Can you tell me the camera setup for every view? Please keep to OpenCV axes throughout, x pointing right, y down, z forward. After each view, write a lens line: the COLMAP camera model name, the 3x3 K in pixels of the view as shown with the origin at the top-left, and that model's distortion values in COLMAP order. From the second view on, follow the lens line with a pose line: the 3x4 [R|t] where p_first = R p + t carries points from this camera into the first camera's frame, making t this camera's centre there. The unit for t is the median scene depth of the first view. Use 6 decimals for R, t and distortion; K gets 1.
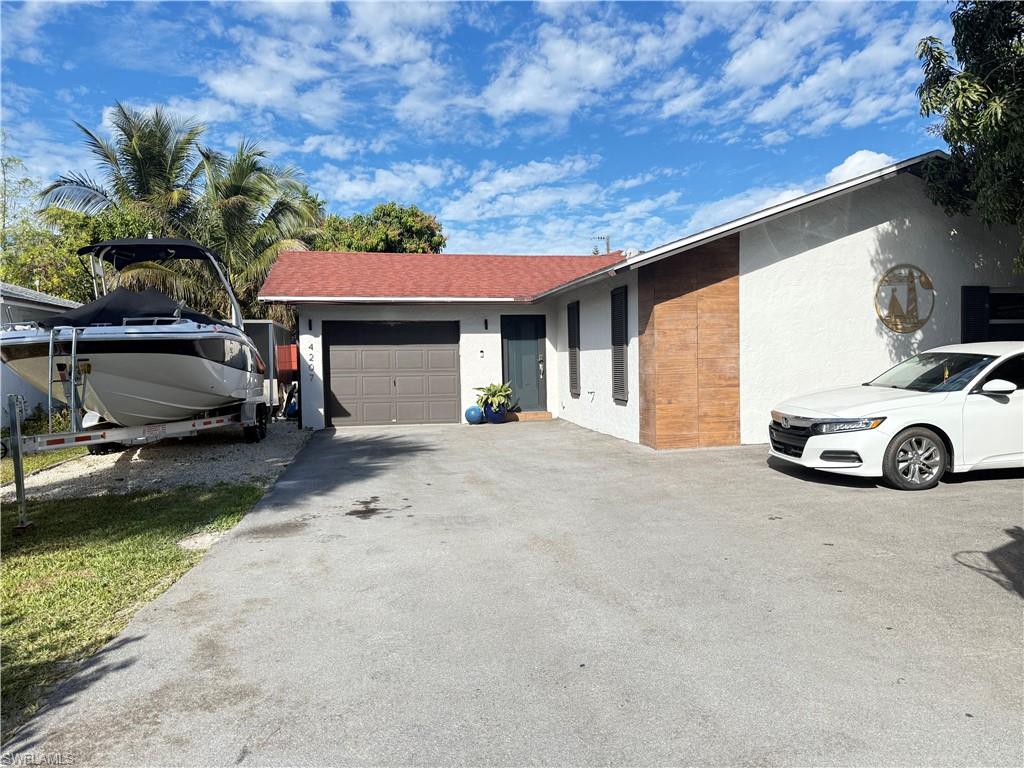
lens RADIAL K [[710.6, 0, 512.0], [0, 710.6, 384.0], [0, 0, 1]] dist [0.085232, -0.121464]
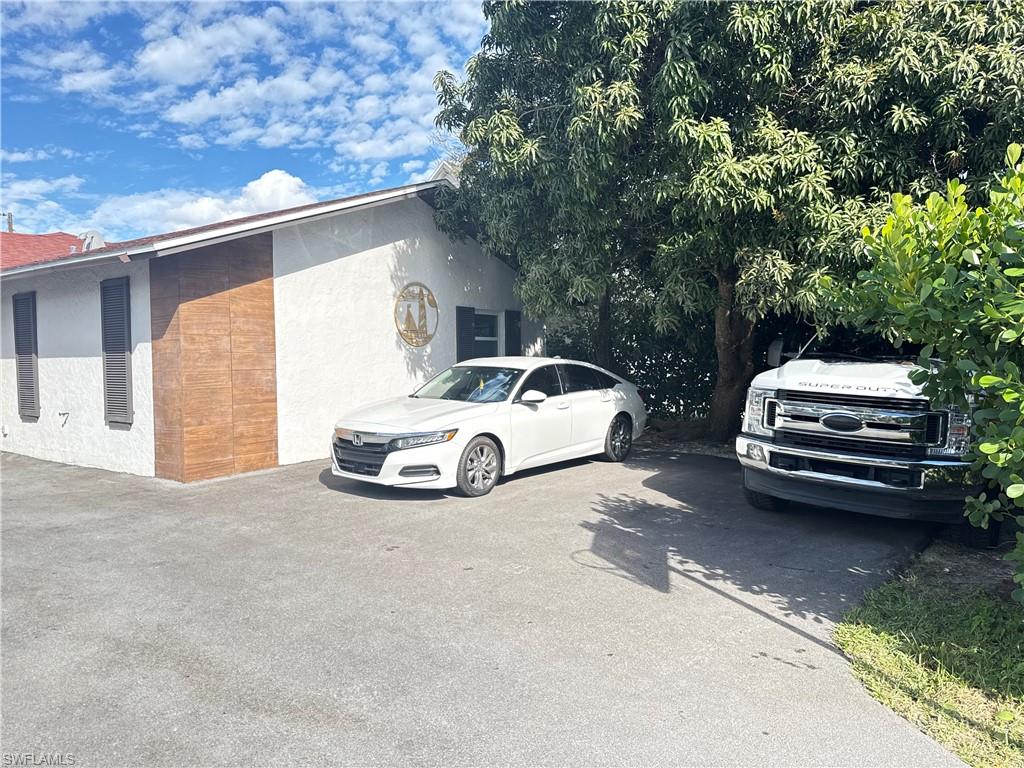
lens RADIAL K [[710.6, 0, 512.0], [0, 710.6, 384.0], [0, 0, 1]] dist [0.085232, -0.121464]
pose [[0.724044, -0.012703, 0.689637, -0.088610], [0.021192, 0.999768, -0.003835, -0.008696], [-0.689428, 0.017391, 0.724145, 0.147479]]
